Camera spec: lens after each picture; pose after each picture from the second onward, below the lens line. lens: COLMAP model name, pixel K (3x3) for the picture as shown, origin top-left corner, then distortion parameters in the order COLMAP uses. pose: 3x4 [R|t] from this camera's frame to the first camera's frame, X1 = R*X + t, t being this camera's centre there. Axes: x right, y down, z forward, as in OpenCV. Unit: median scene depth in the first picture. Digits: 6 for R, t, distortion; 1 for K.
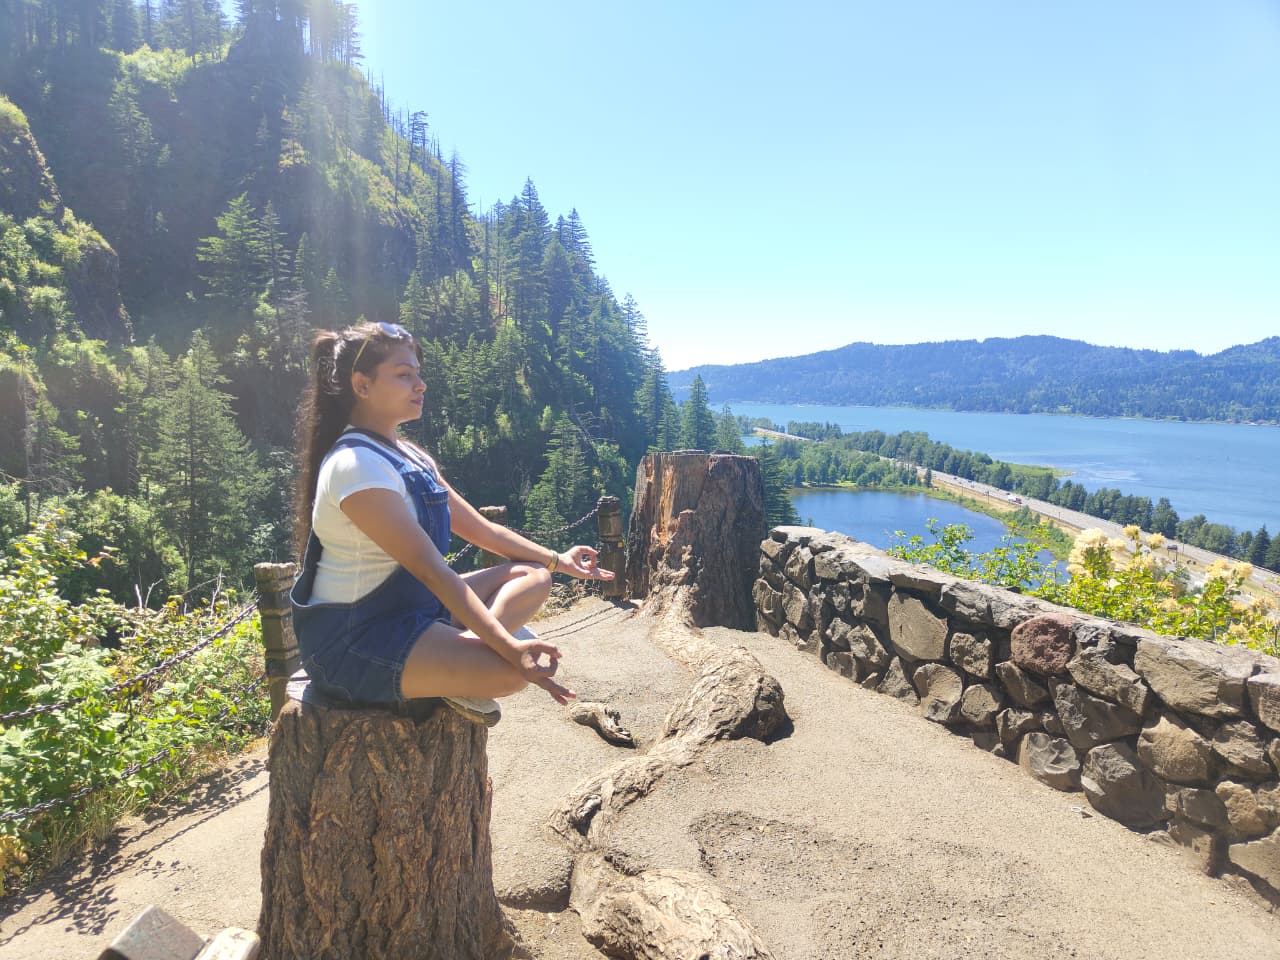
lens RADIAL K [[1935.5, 0, 639.7], [0, 1935.5, 478.7], [0, 0, 1]] dist [0.157261, 0.000000]
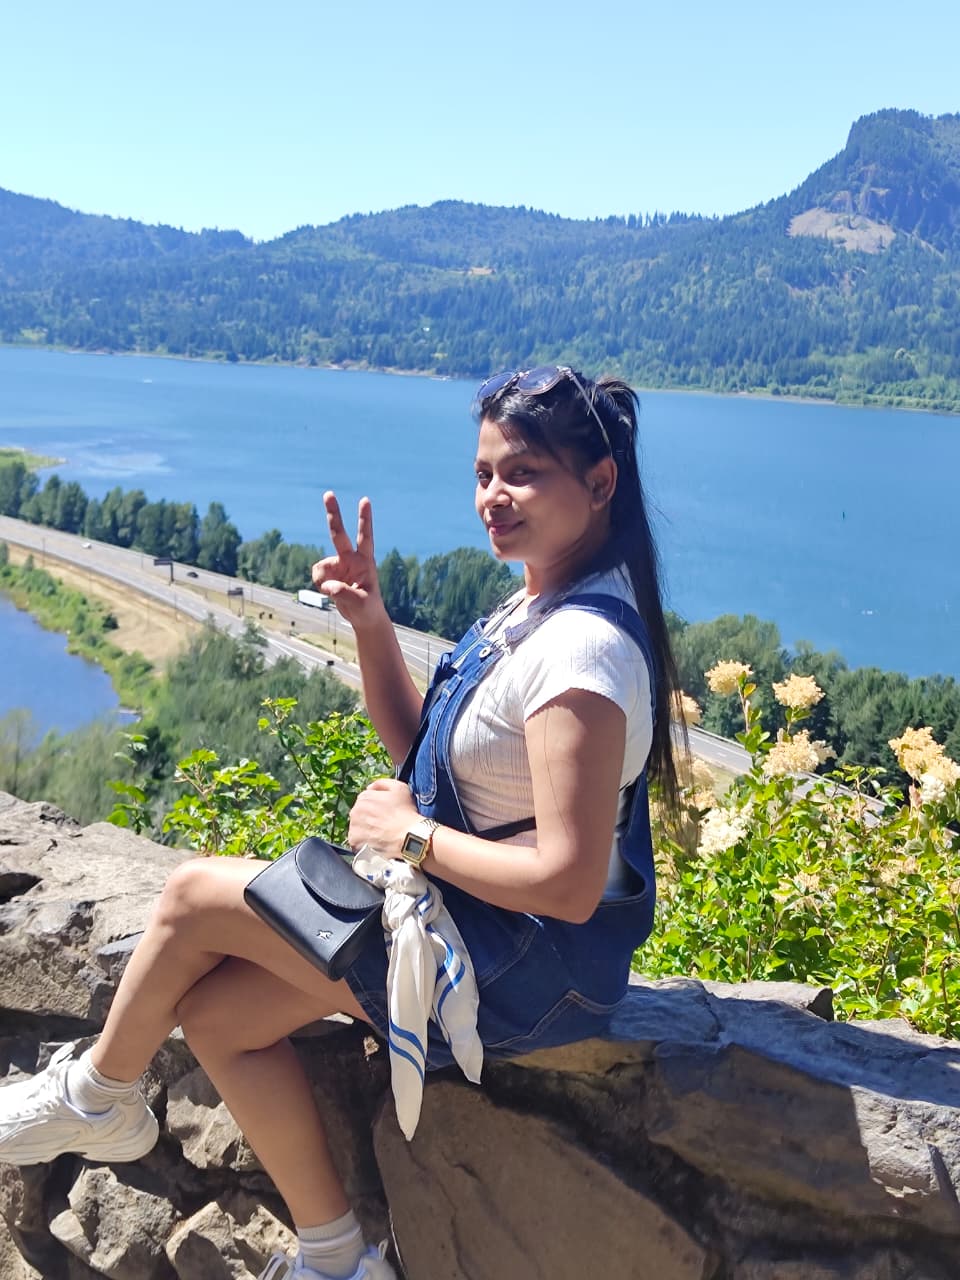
lens RADIAL K [[1935.5, 0, 479.0], [0, 1935.5, 644.5], [0, 0, 1]] dist [0.157261, 0.000000]
pose [[0.794020, -0.087916, 0.601501, -0.006669], [0.011199, 0.991434, 0.130126, -0.020786], [-0.607789, -0.096586, 0.788203, 0.513785]]
